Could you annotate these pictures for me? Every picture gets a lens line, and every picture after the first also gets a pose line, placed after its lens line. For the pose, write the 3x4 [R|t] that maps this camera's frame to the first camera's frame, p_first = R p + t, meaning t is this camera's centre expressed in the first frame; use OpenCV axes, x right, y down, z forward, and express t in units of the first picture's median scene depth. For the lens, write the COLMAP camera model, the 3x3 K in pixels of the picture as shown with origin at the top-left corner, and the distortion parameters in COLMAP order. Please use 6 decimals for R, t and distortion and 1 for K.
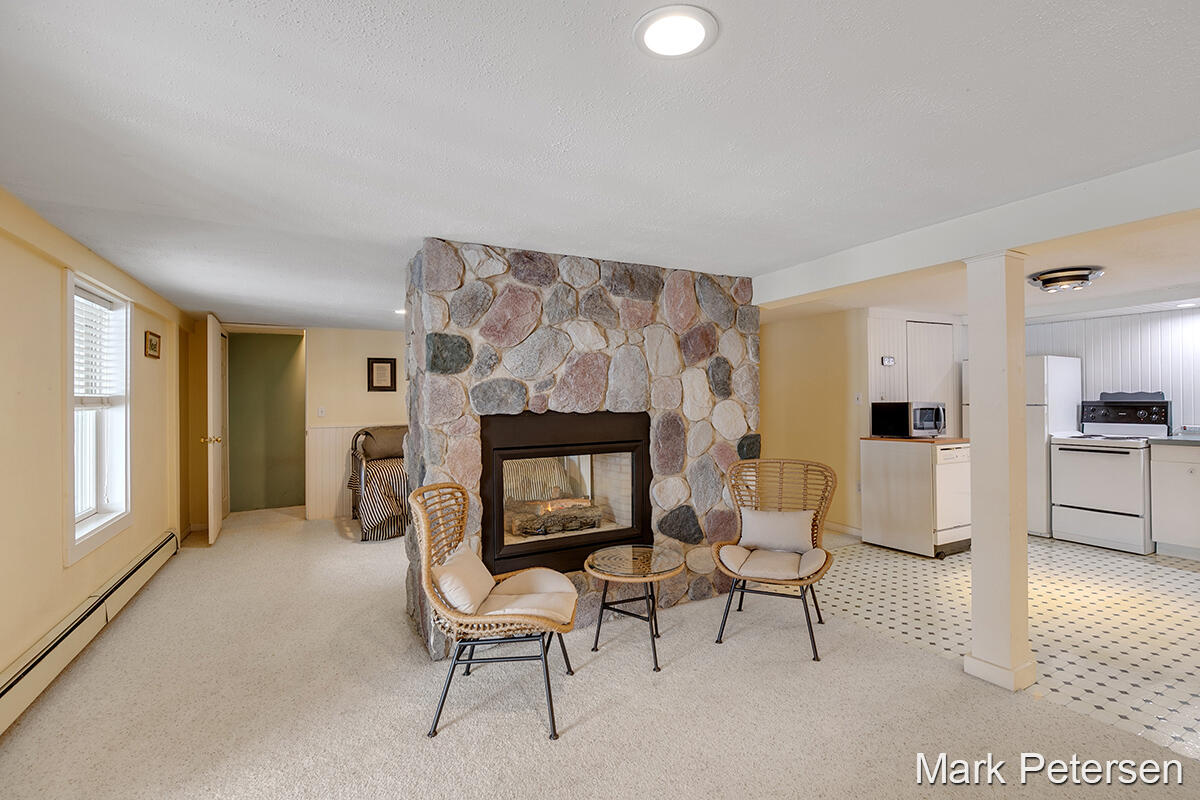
lens RADIAL K [[562.8, 0, 604.1], [0, 562.8, 392.5], [0, 0, 1]] dist [-0.015420, 0.001192]
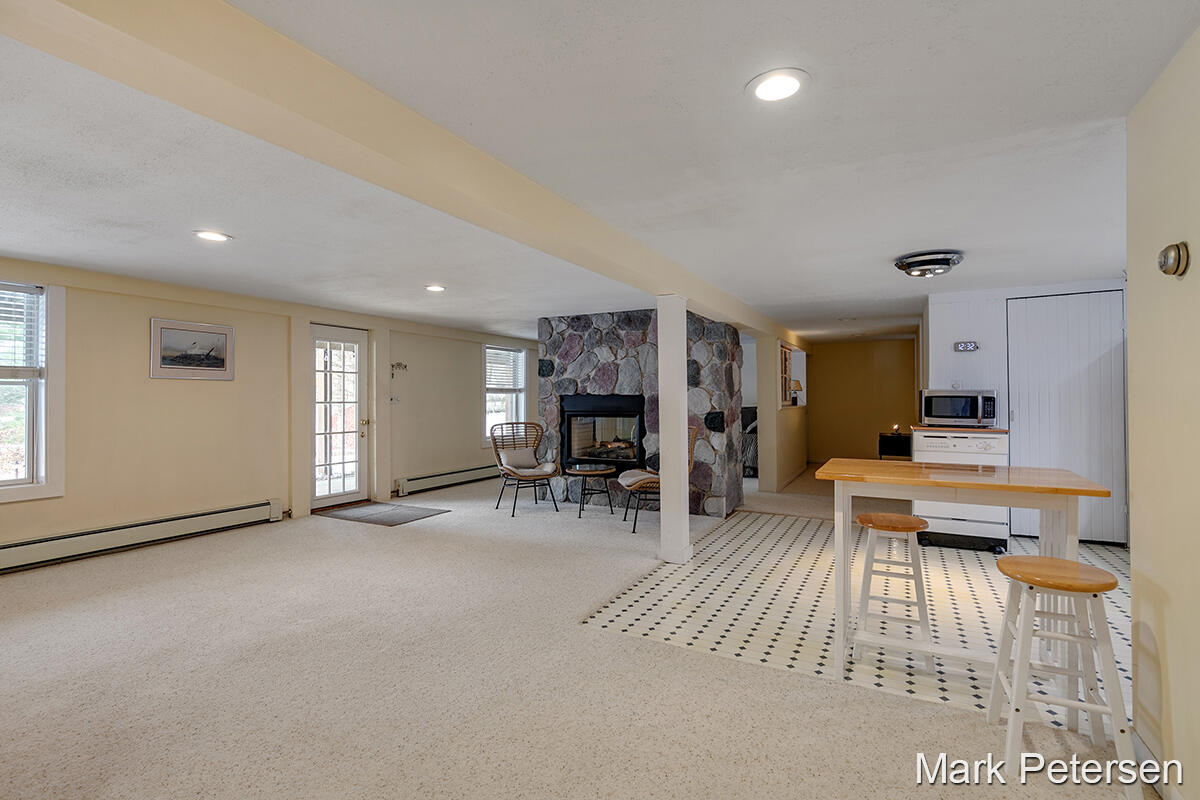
lens RADIAL K [[549.7, 0, 590.6], [0, 549.7, 398.9], [0, 0, 1]] dist [-0.013220, 0.001017]
pose [[0.543942, 0.010818, -0.839053, 1.547208], [0.008742, 0.999790, 0.018558, 0.015303], [0.839078, -0.017430, 0.543733, -0.055758]]
